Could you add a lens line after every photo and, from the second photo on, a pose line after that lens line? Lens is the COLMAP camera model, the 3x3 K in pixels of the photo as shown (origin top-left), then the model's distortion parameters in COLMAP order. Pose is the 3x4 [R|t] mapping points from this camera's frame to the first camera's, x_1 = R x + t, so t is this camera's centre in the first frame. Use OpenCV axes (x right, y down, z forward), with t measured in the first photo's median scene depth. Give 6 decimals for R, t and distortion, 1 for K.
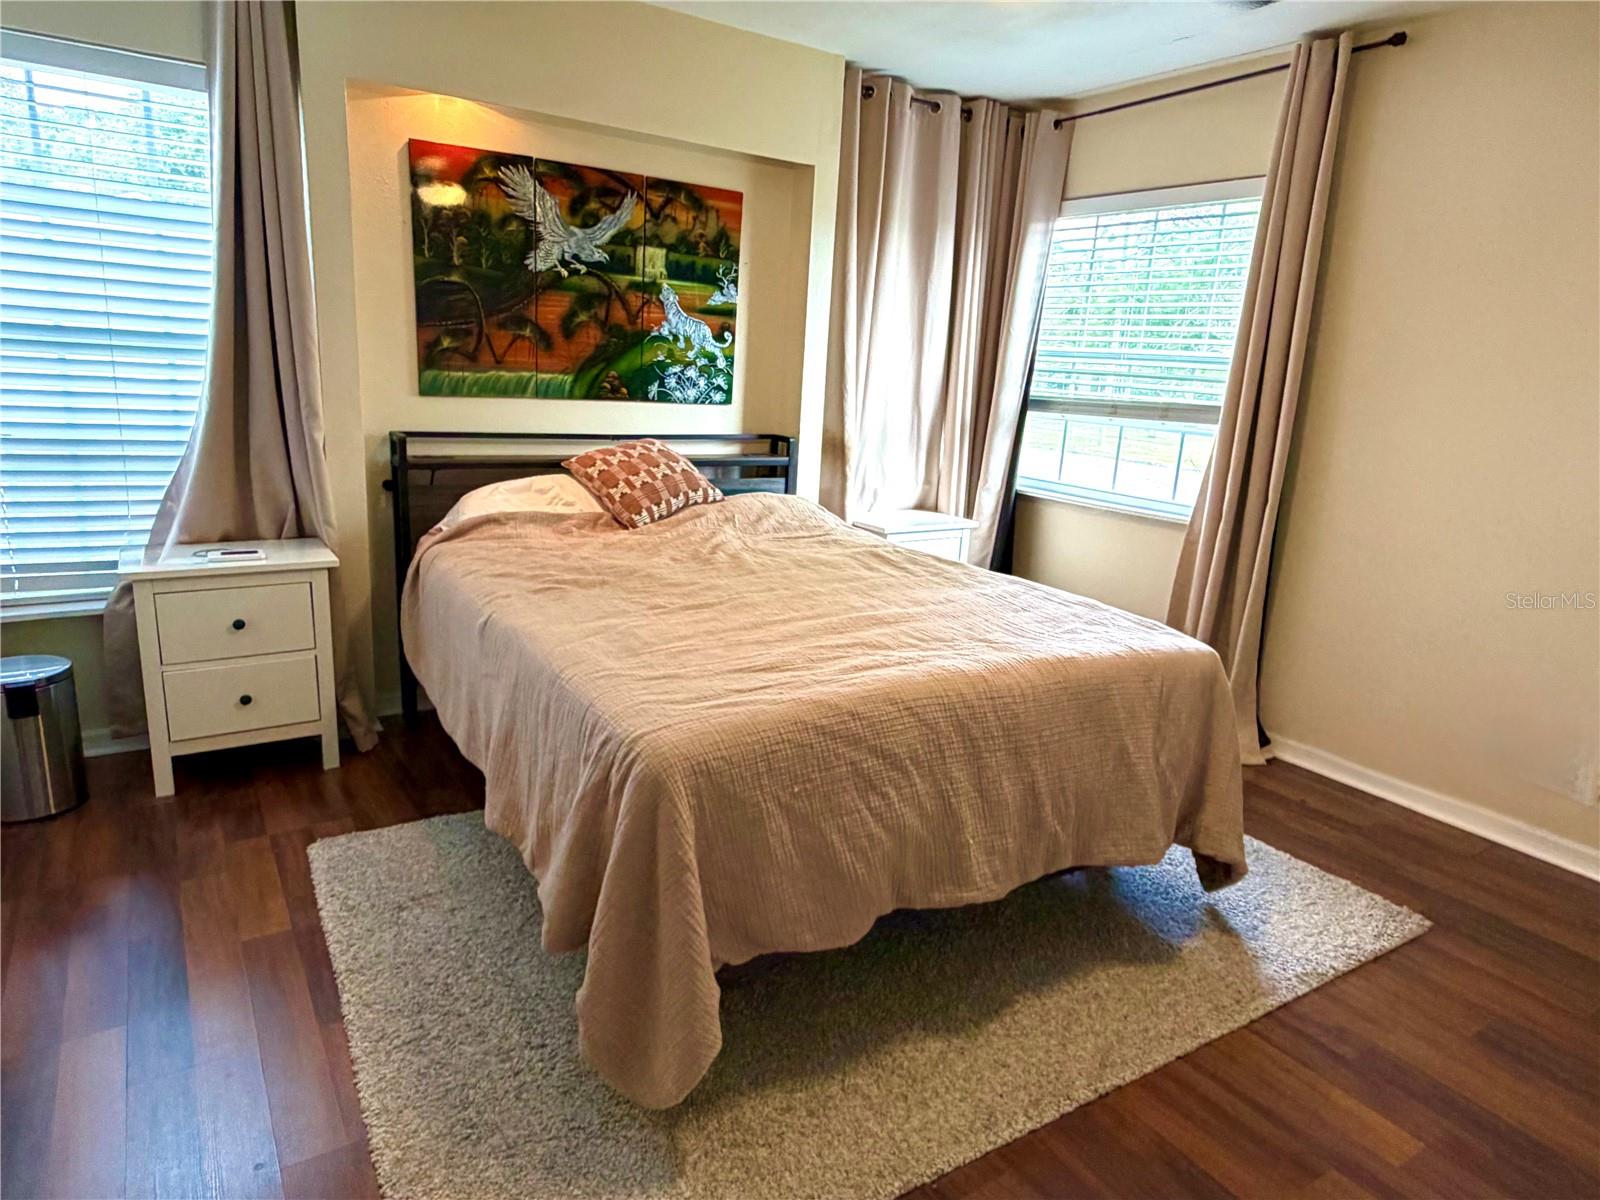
lens RADIAL K [[971.0, 0, 790.4], [0, 971.0, 602.7], [0, 0, 1]] dist [-0.001205, -0.000991]
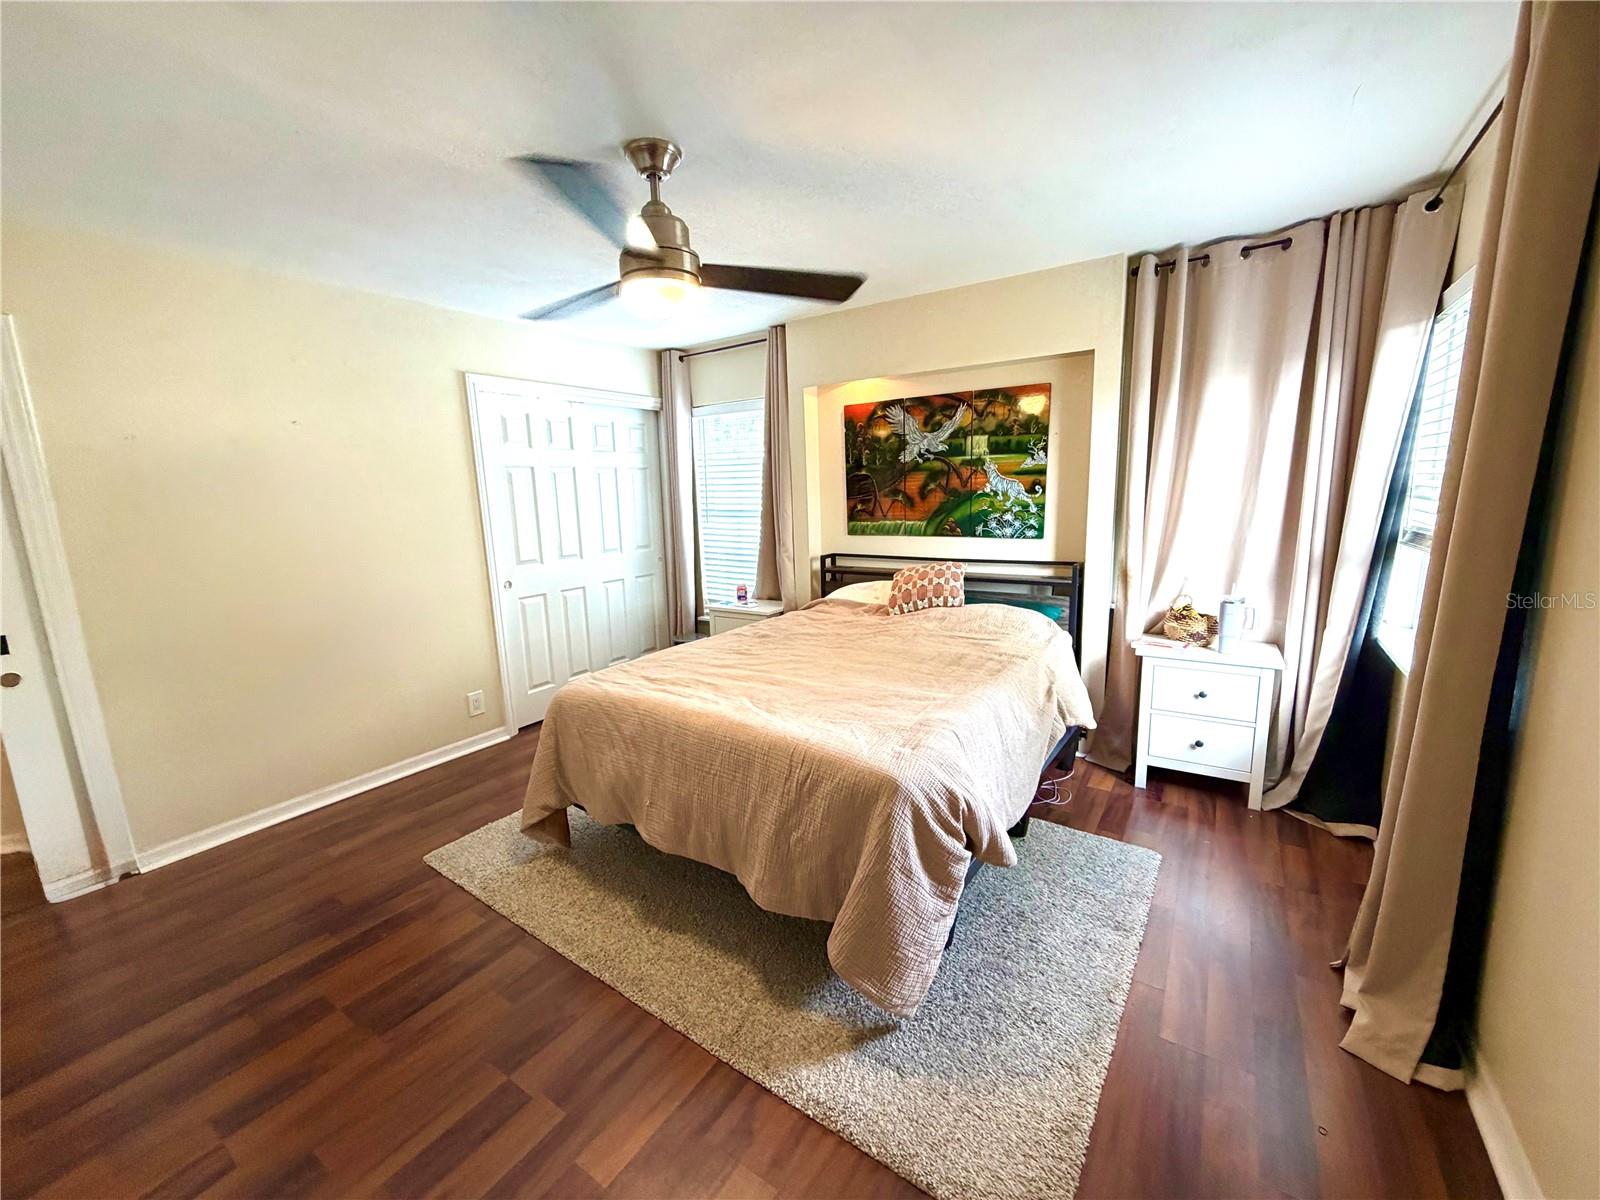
lens RADIAL K [[639.8, 0, 798.5], [0, 639.8, 601.9], [0, 0, 1]] dist [-0.000483, 0.000045]
pose [[0.391346, 0.094891, -0.915338, 0.734903], [-0.174198, 0.984325, 0.027566, -0.101374], [0.903606, 0.148663, 0.401741, 0.426555]]
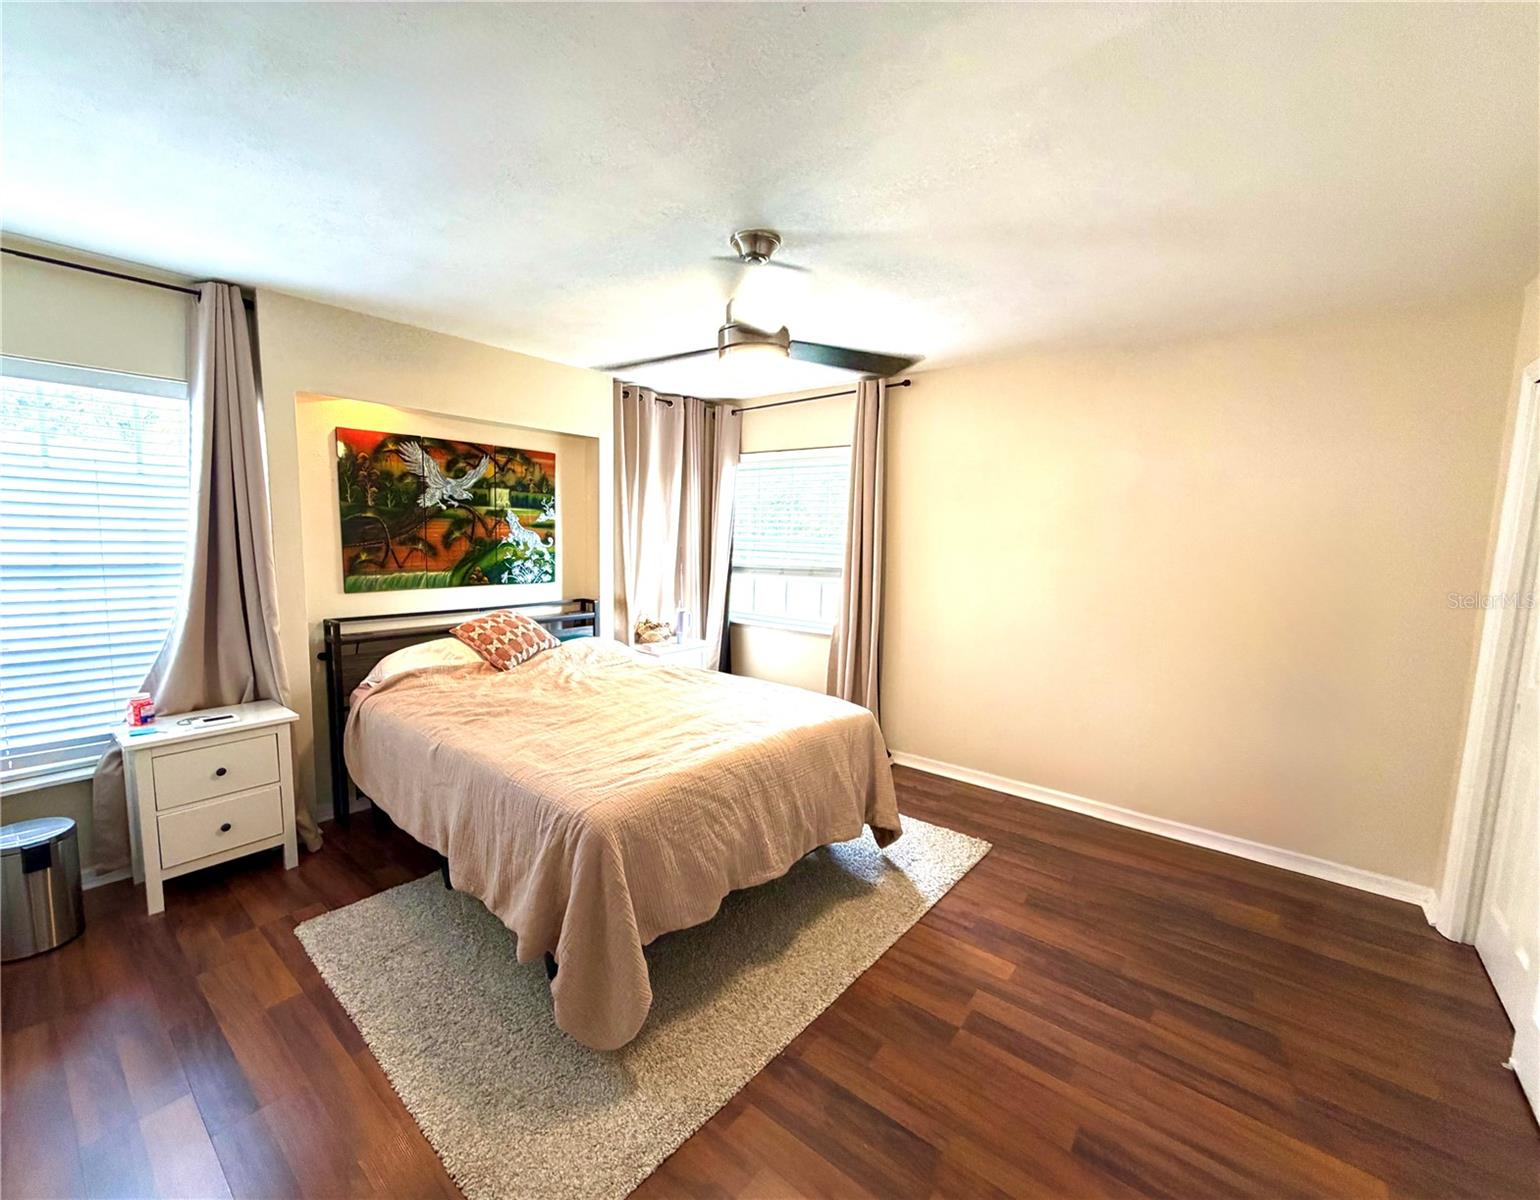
lens RADIAL K [[644.1, 0, 730.5], [0, 644.1, 604.5], [0, 0, 1]] dist [-0.001389, 0.000805]
pose [[0.957611, -0.069472, 0.279562, -0.097887], [0.103150, 0.988829, -0.107601, -0.032563], [-0.268964, 0.131877, 0.954079, -0.075970]]
